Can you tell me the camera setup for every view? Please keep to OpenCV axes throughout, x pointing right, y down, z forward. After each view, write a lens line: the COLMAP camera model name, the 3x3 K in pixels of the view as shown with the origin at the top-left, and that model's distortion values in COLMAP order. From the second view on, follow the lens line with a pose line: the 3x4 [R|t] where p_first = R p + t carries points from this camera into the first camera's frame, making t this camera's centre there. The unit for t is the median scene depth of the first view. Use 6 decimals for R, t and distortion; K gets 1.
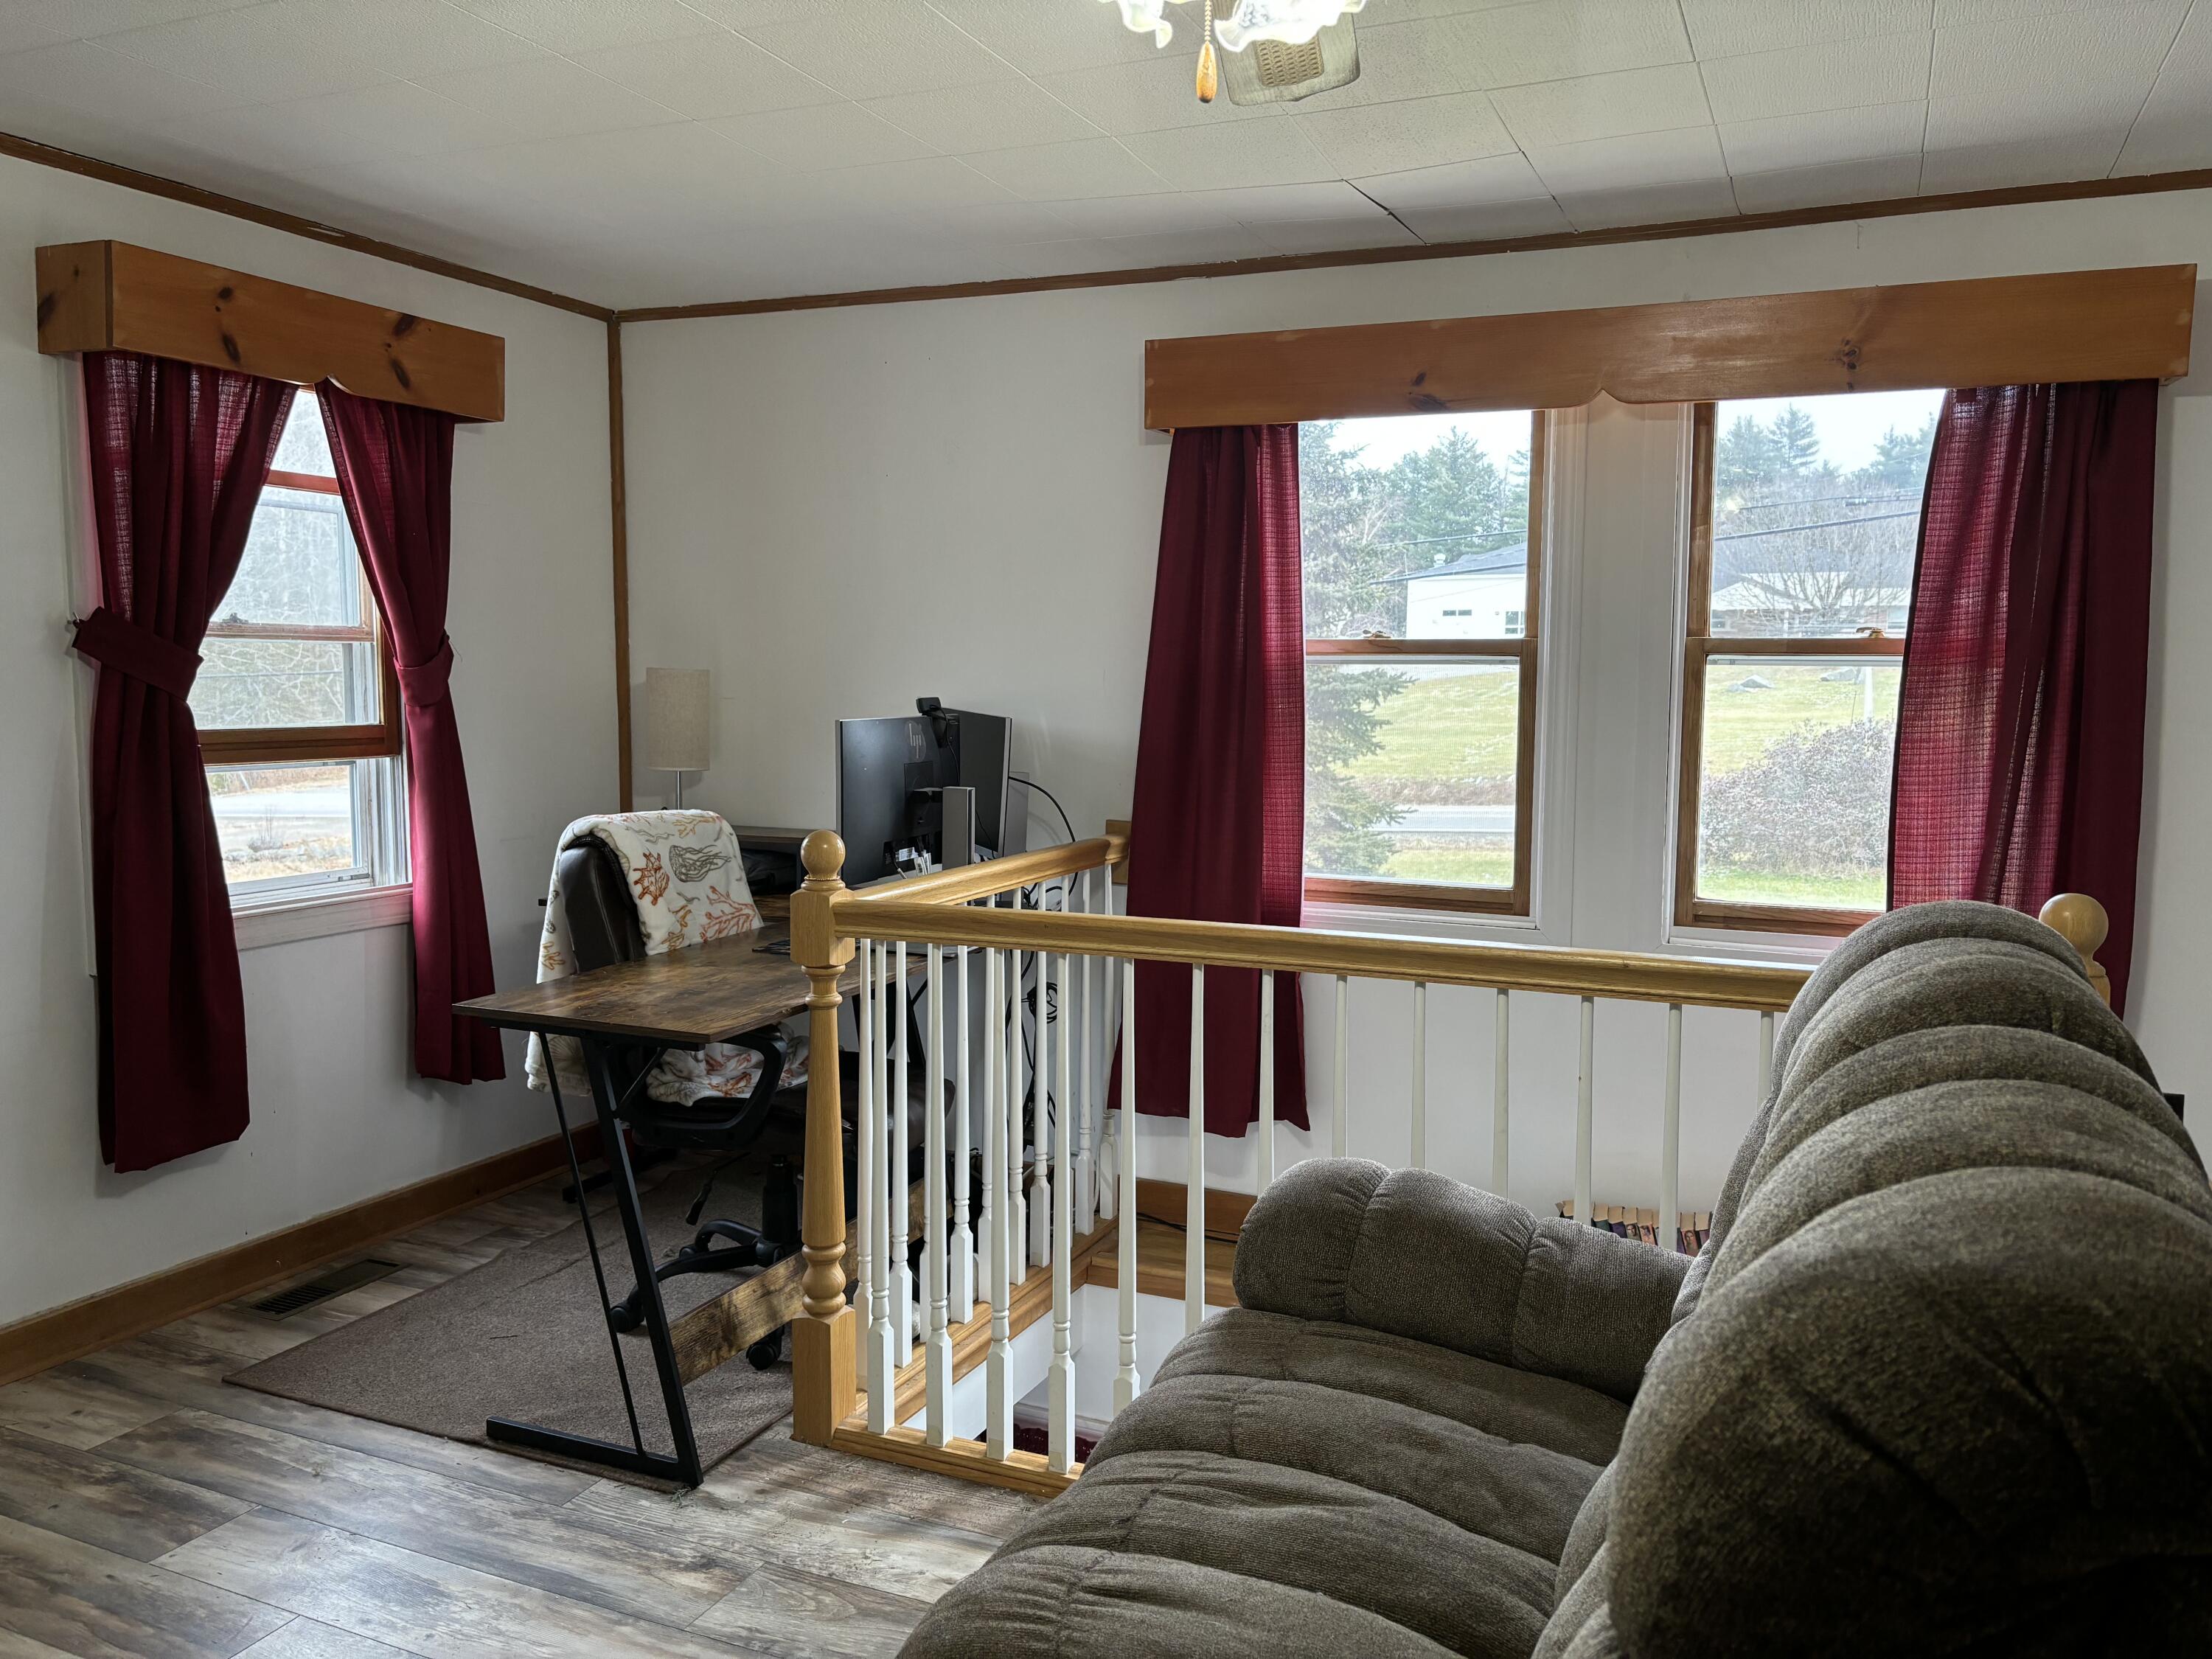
lens RADIAL K [[1653.5, 0, 1106.0], [0, 1653.5, 829.5], [0, 0, 1]] dist [0.007011, 0.003046]
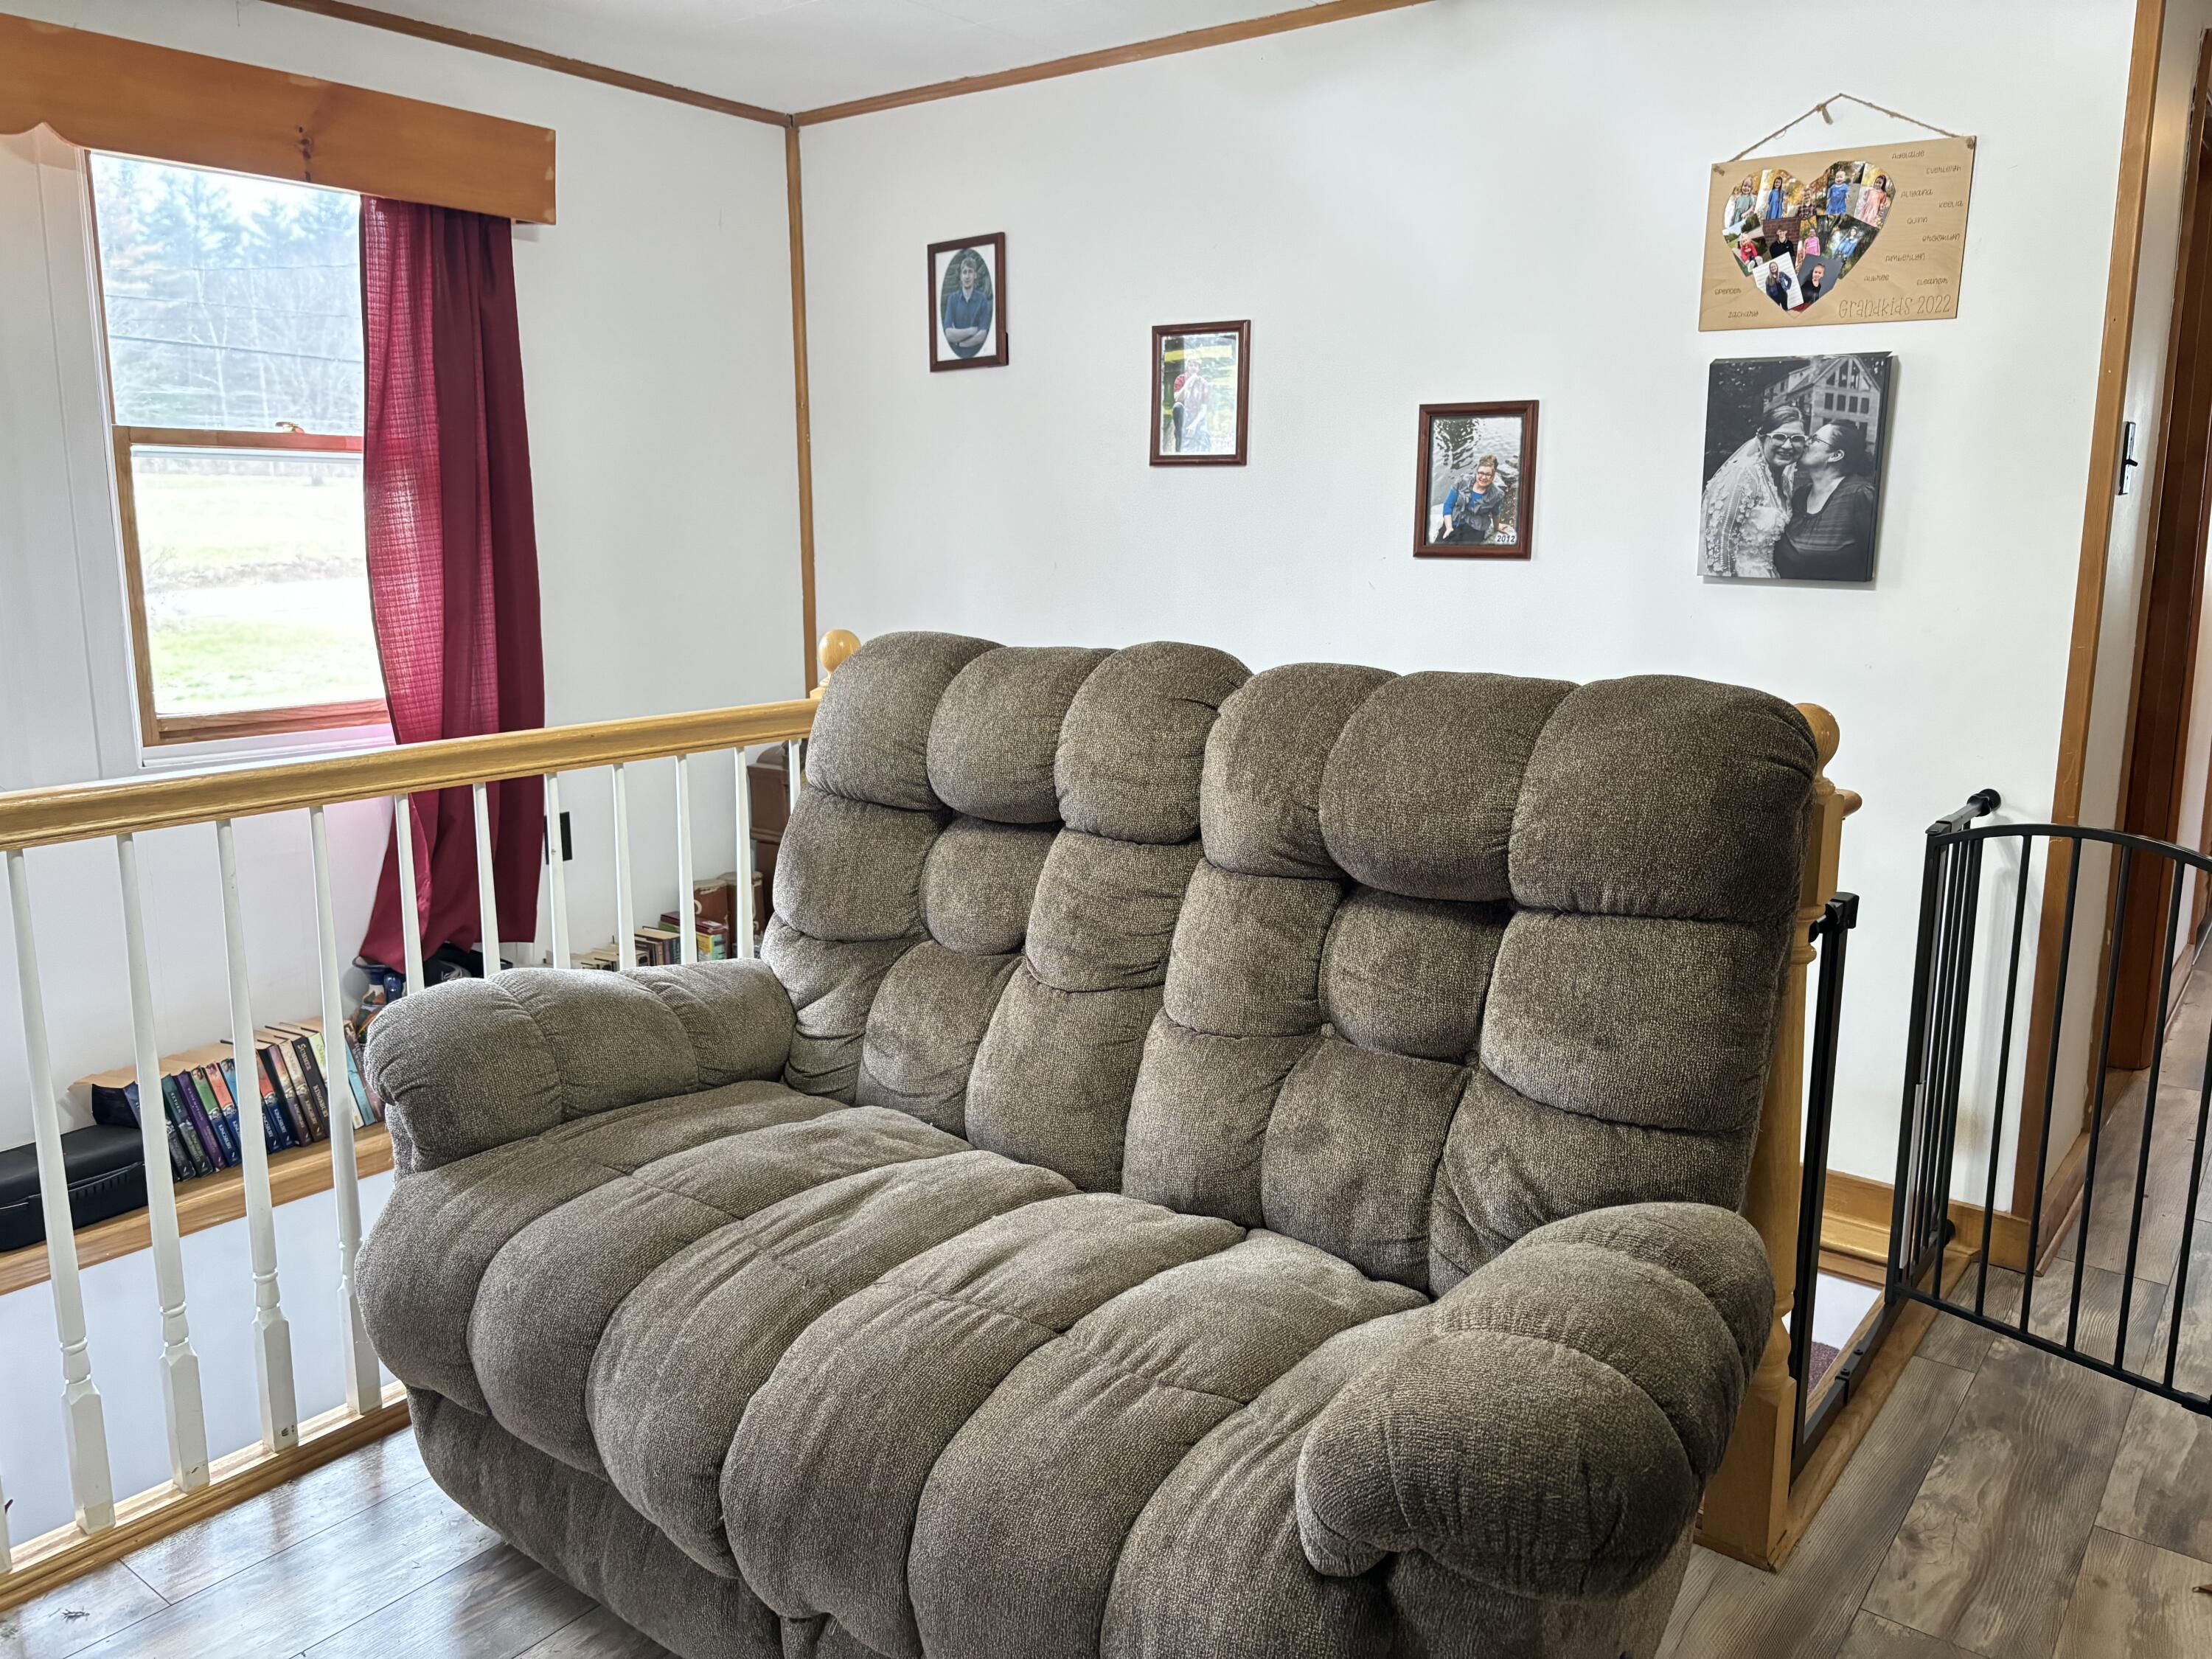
lens RADIAL K [[1653.5, 0, 1106.0], [0, 1653.5, 829.5], [0, 0, 1]] dist [0.007011, 0.003046]
pose [[0.261078, -0.195792, 0.945253, -0.469120], [0.089226, 0.979917, 0.178327, -0.015637], [-0.961185, 0.037783, 0.273305, 0.283641]]
